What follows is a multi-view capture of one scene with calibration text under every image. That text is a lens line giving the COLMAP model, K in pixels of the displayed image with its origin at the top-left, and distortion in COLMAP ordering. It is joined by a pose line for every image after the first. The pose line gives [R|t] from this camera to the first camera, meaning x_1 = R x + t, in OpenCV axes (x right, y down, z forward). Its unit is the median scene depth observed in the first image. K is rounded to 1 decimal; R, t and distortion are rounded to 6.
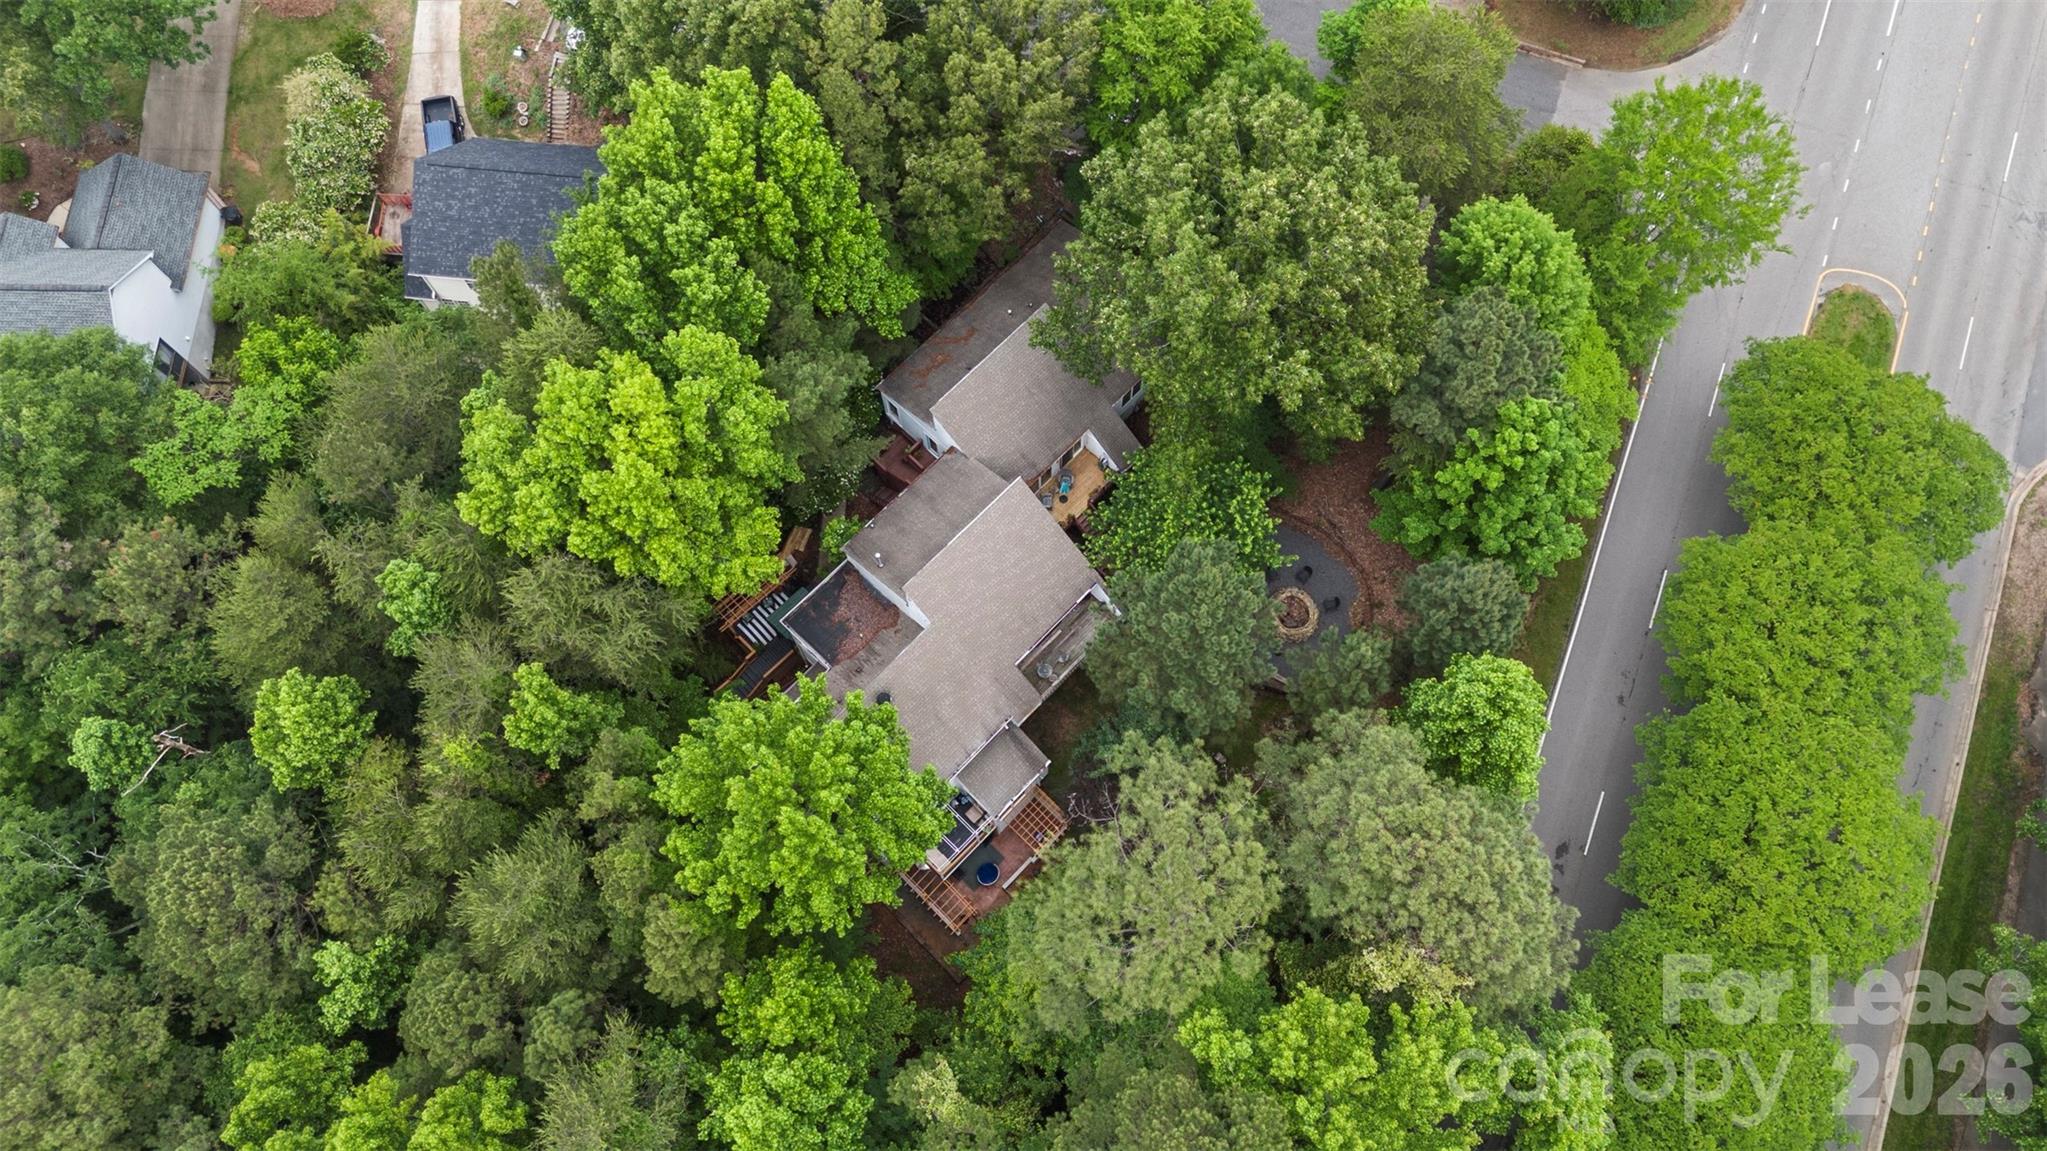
lens RADIAL K [[1508.8, 0, 1023.5], [0, 1508.8, 575.5], [0, 0, 1]] dist [0.005956, 0.002197]
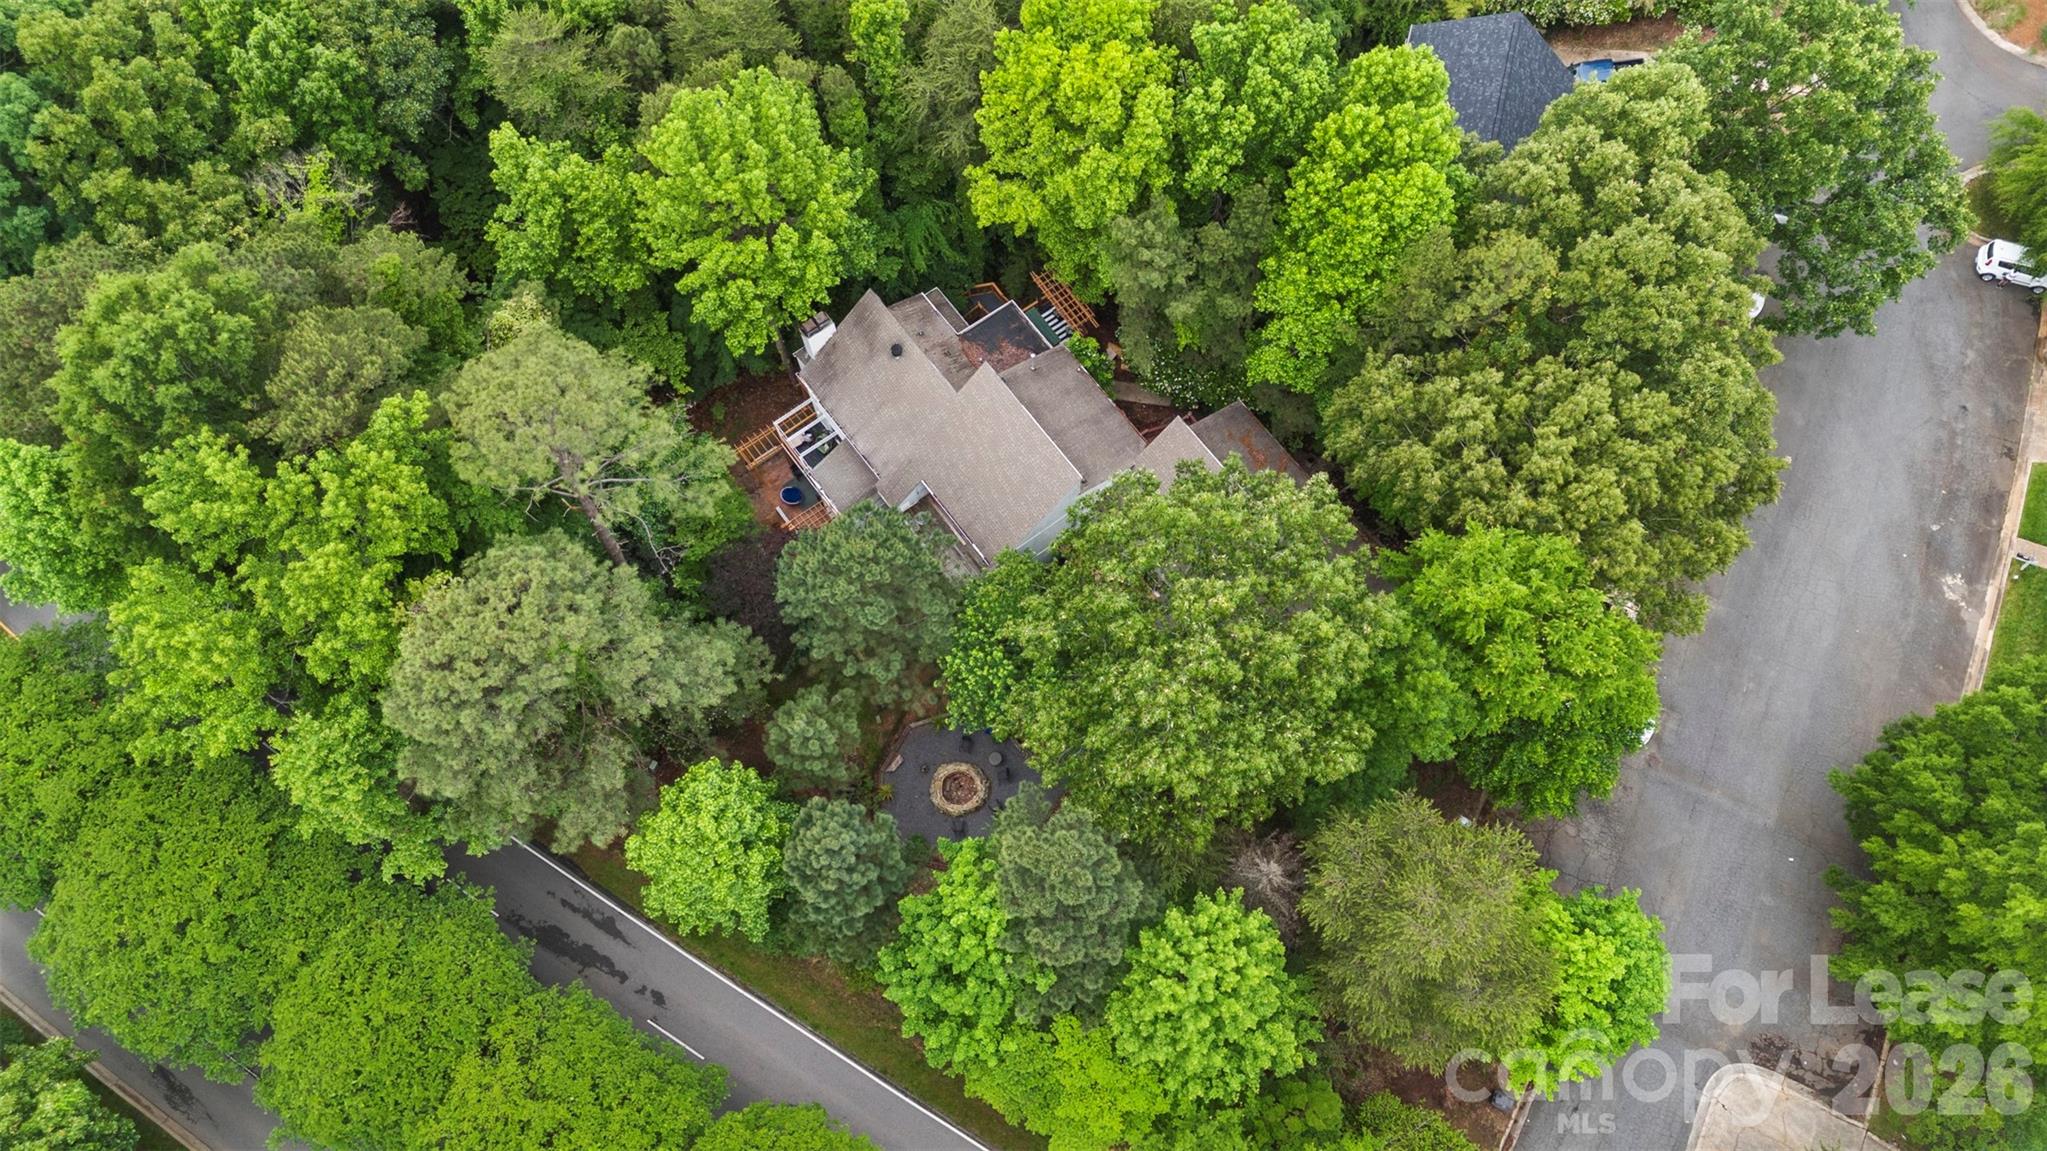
lens RADIAL K [[1508.8, 0, 1023.5], [0, 1508.8, 575.5], [0, 0, 1]] dist [0.005956, 0.002197]
pose [[-0.158469, 0.927104, -0.339654, 0.435145], [-0.906128, 0.000088, 0.423003, -0.484236], [0.392198, 0.374803, 0.840062, 0.186374]]
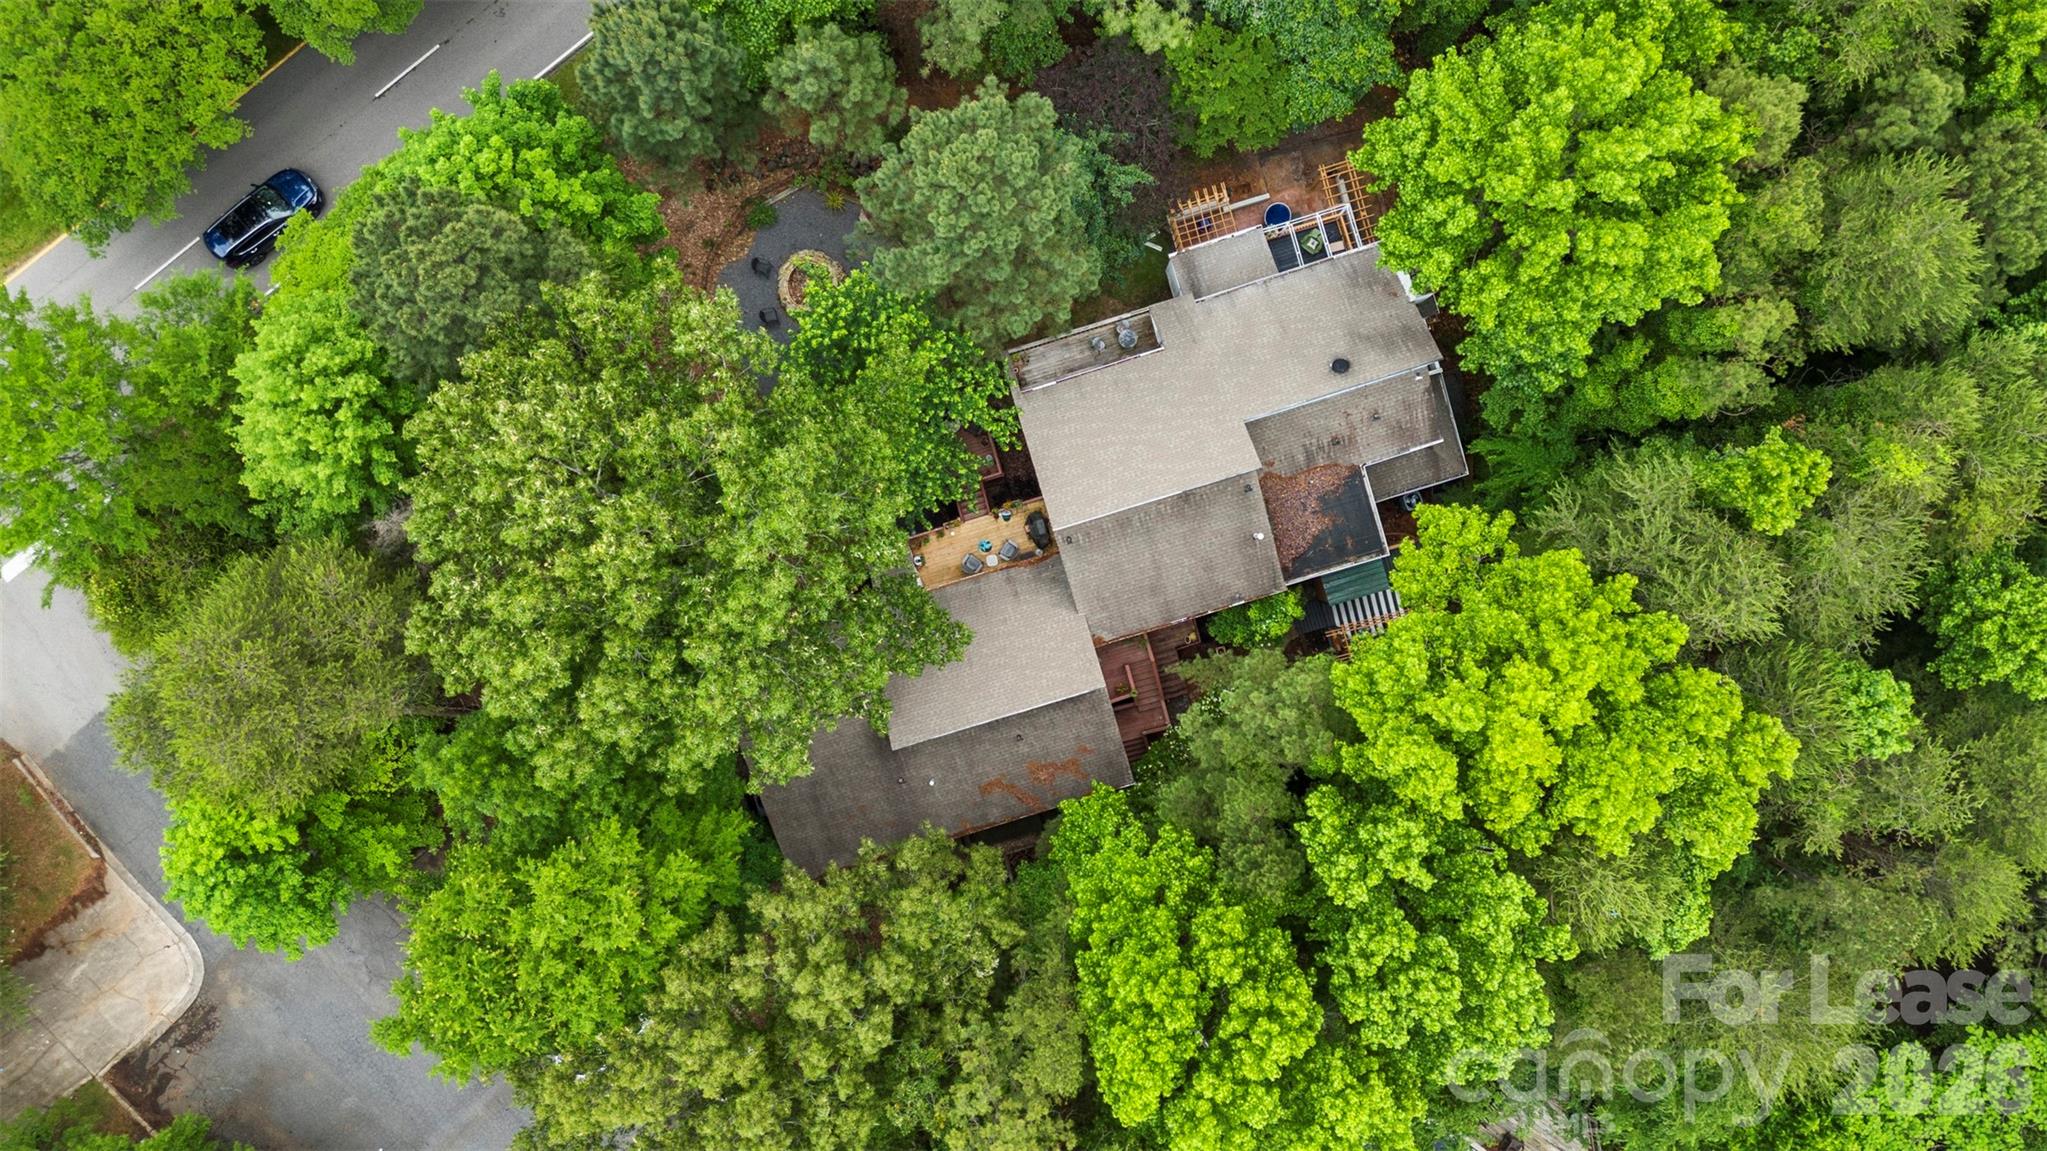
lens RADIAL K [[1508.8, 0, 1023.5], [0, 1508.8, 575.5], [0, 0, 1]] dist [0.005956, 0.002197]
pose [[-0.873178, -0.486791, 0.024394, -0.020327], [0.464586, -0.816128, 0.343650, -0.377887], [-0.147377, 0.311401, 0.938781, 0.321161]]
